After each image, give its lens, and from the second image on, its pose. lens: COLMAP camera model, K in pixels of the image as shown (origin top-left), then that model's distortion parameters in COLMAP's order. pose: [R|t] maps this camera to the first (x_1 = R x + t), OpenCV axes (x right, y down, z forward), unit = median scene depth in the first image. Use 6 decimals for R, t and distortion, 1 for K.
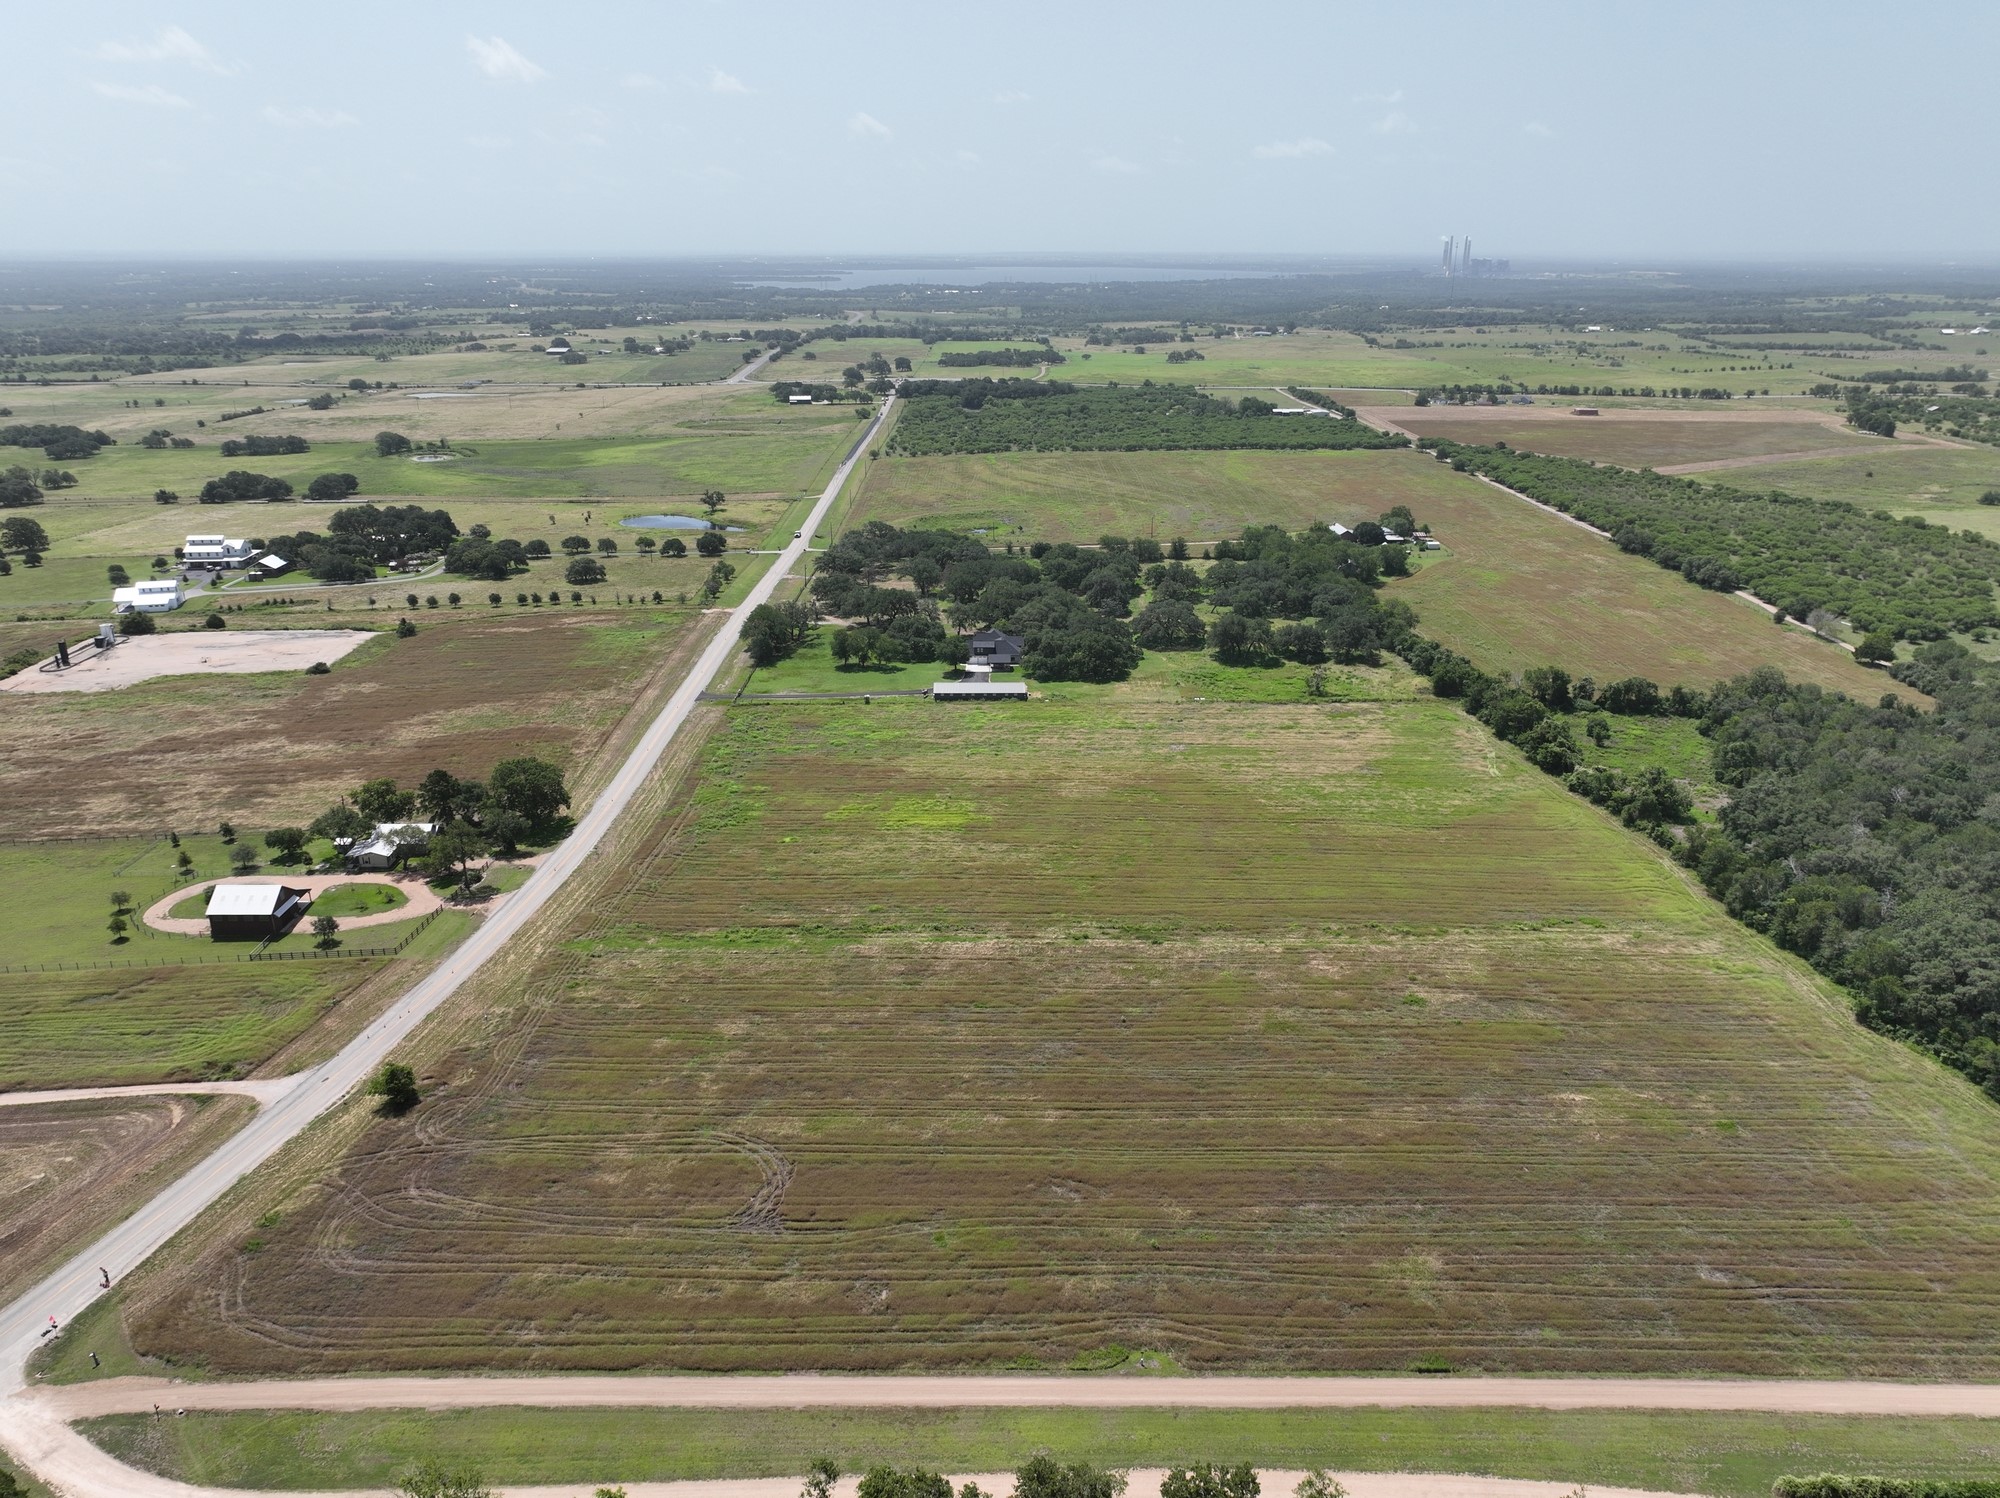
lens RADIAL K [[1414.9, 0, 1011.9], [0, 1414.9, 751.4], [0, 0, 1]] dist [0.006436, 0.007297]
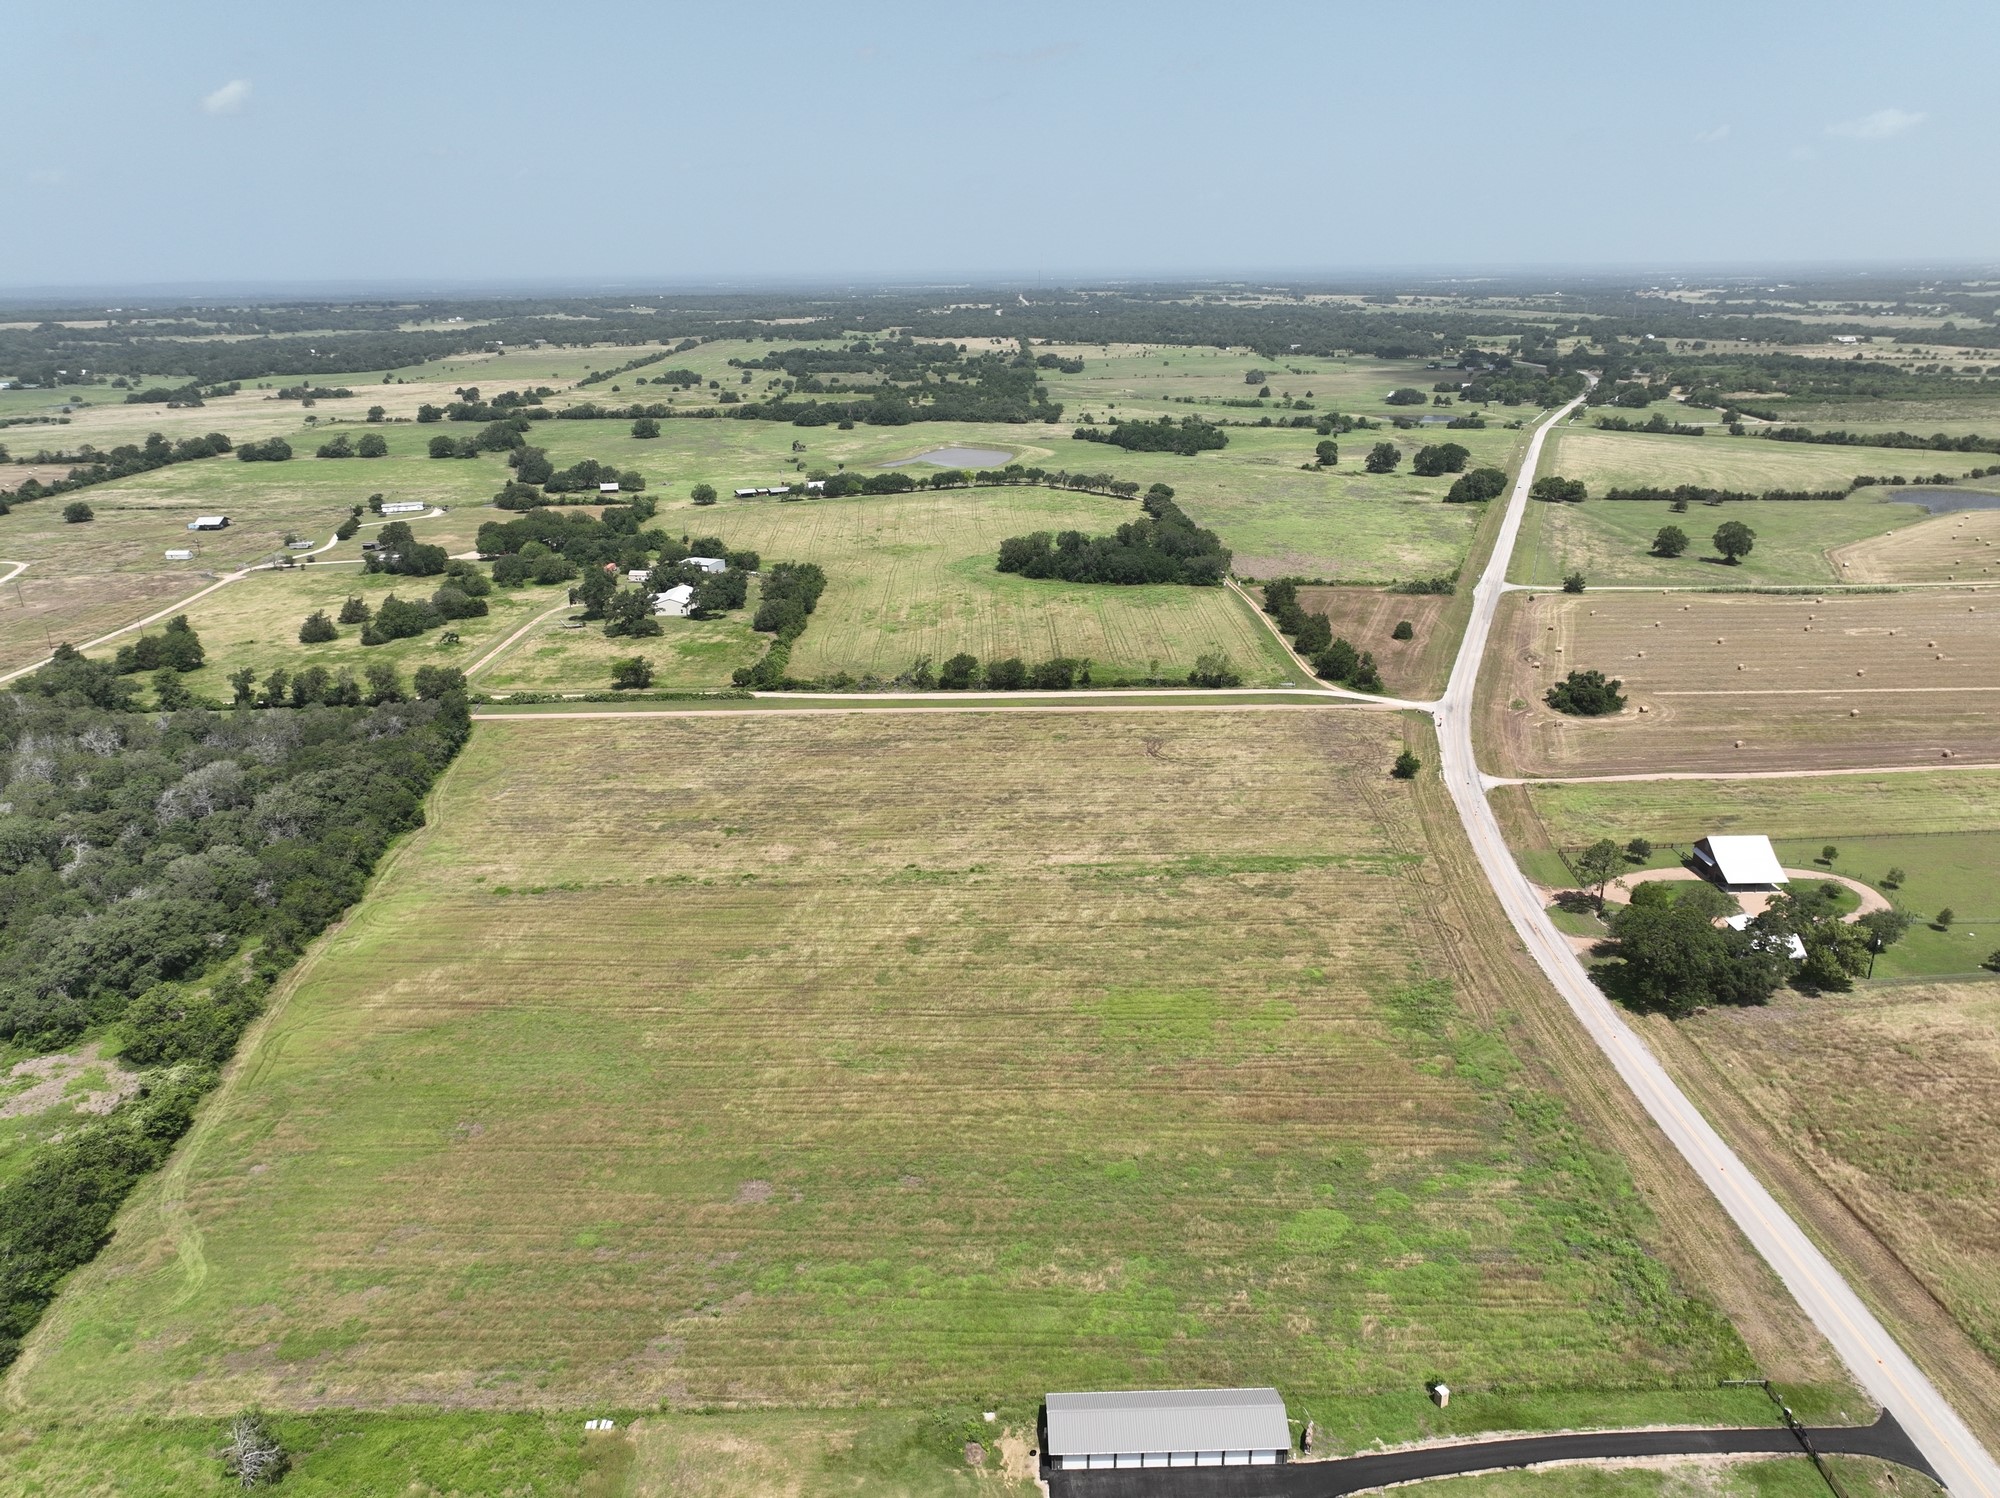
lens RADIAL K [[1427.3, 0, 1004.8], [0, 1427.3, 708.1], [0, 0, 1]] dist [0.008308, 0.007659]
pose [[-0.999914, 0.012429, -0.004297, 0.015067], [0.007284, 0.795501, 0.605908, -0.334212], [0.010949, 0.605825, -0.795523, 0.919894]]
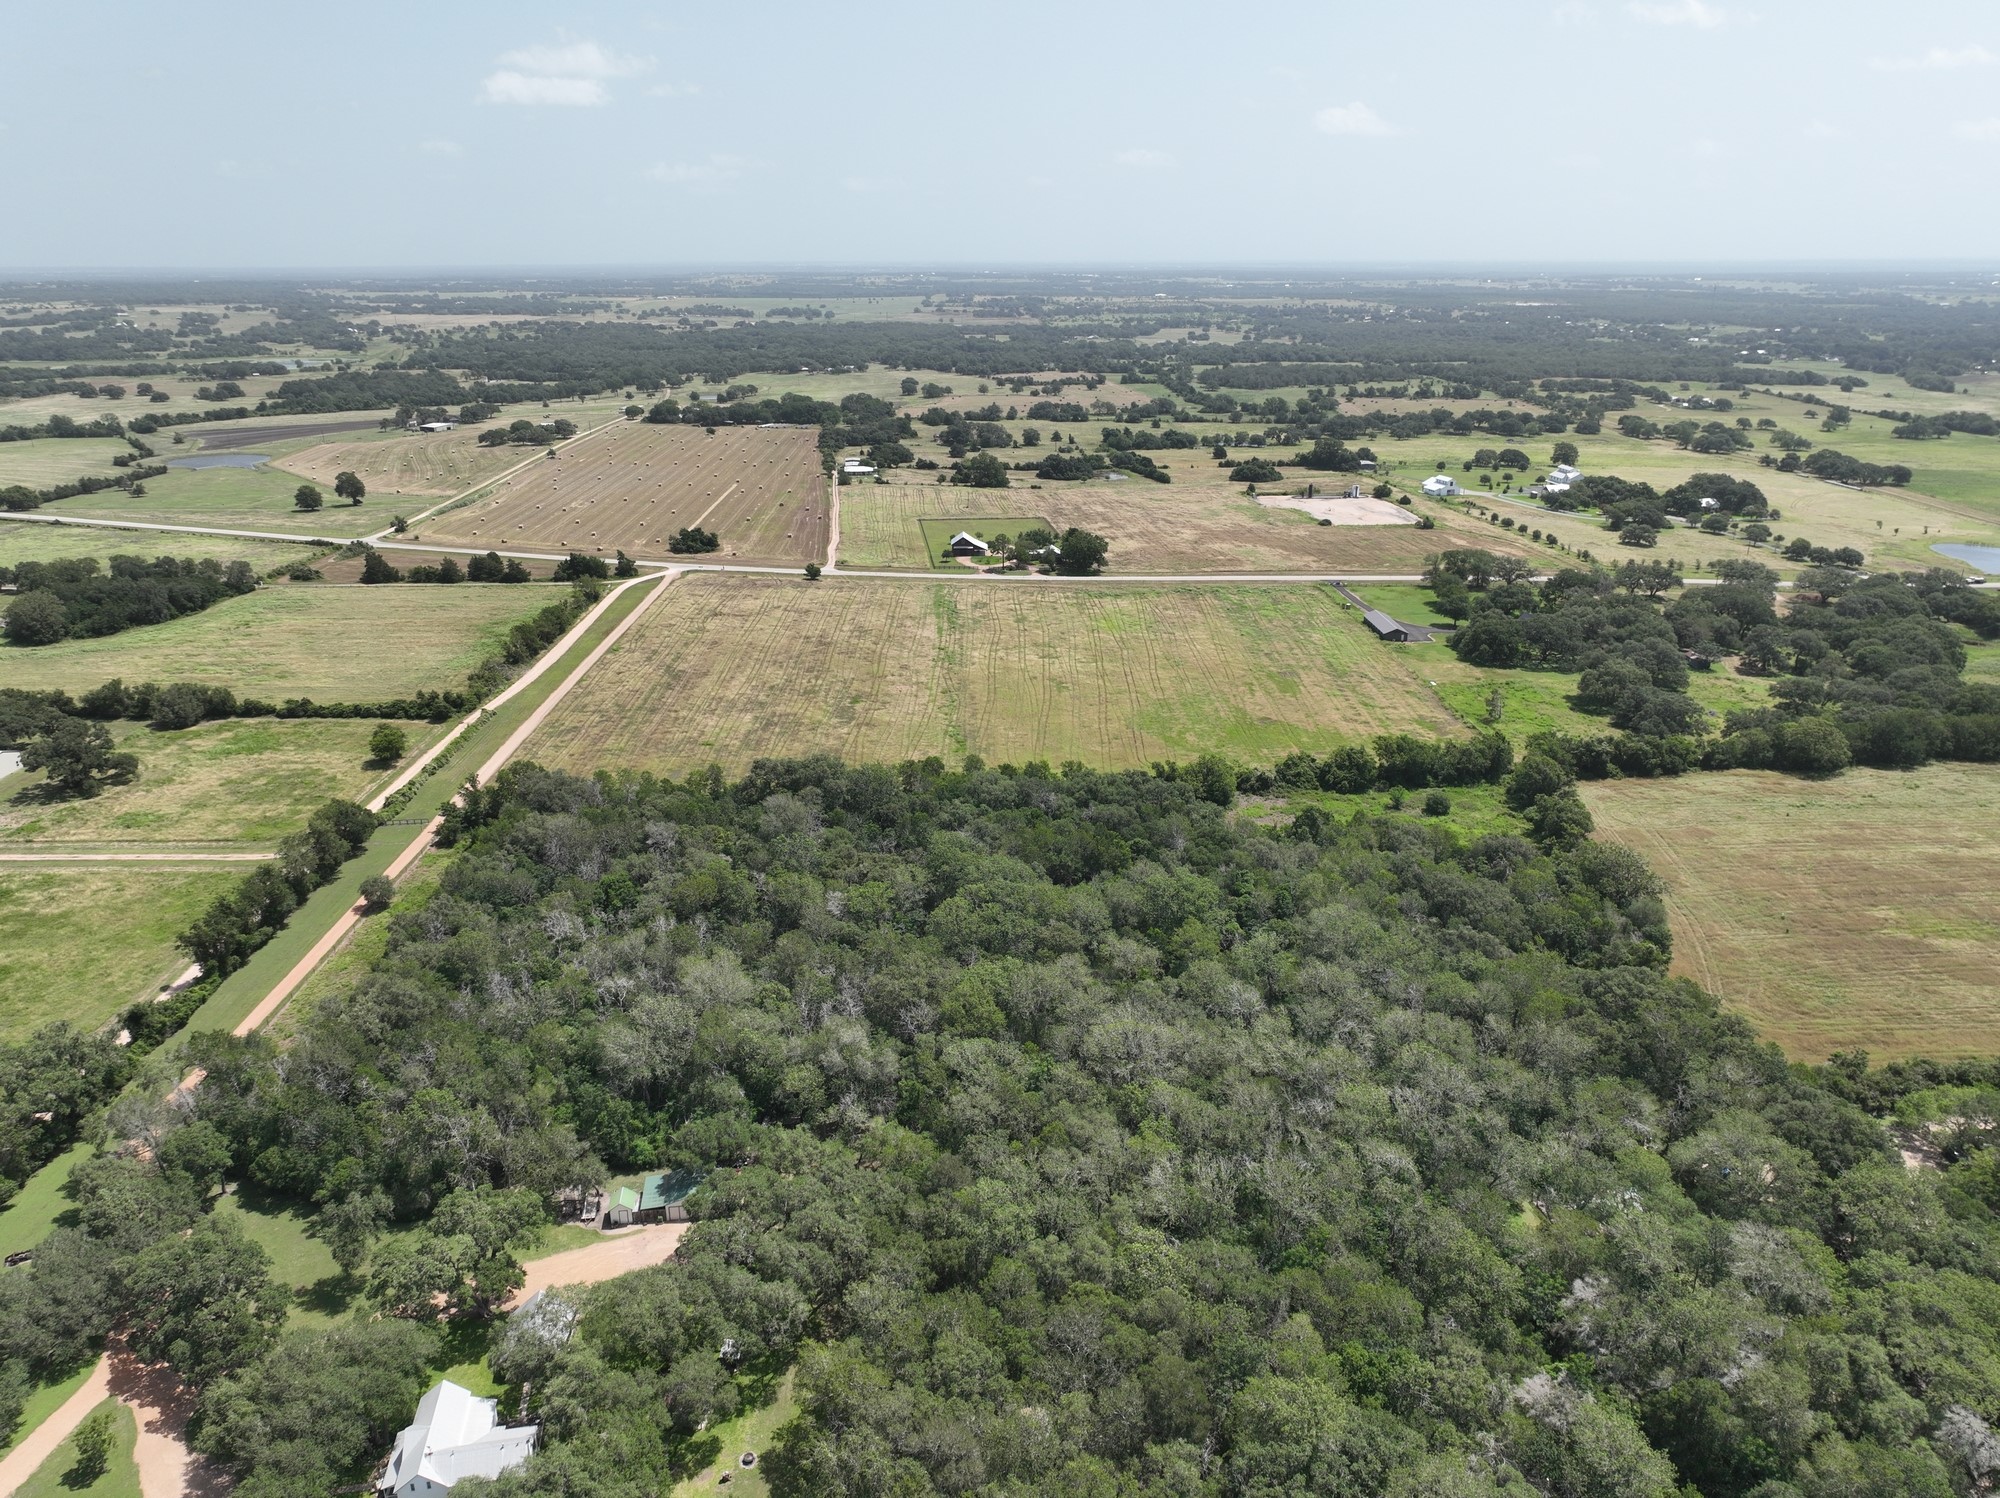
lens RADIAL K [[1427.3, 0, 1004.8], [0, 1427.3, 708.1], [0, 0, 1]] dist [0.008308, 0.007659]
pose [[0.016166, 0.304679, -0.952318, 0.881904], [-0.335223, 0.898969, 0.281921, -0.164300], [0.942000, 0.314682, 0.116668, 0.446345]]
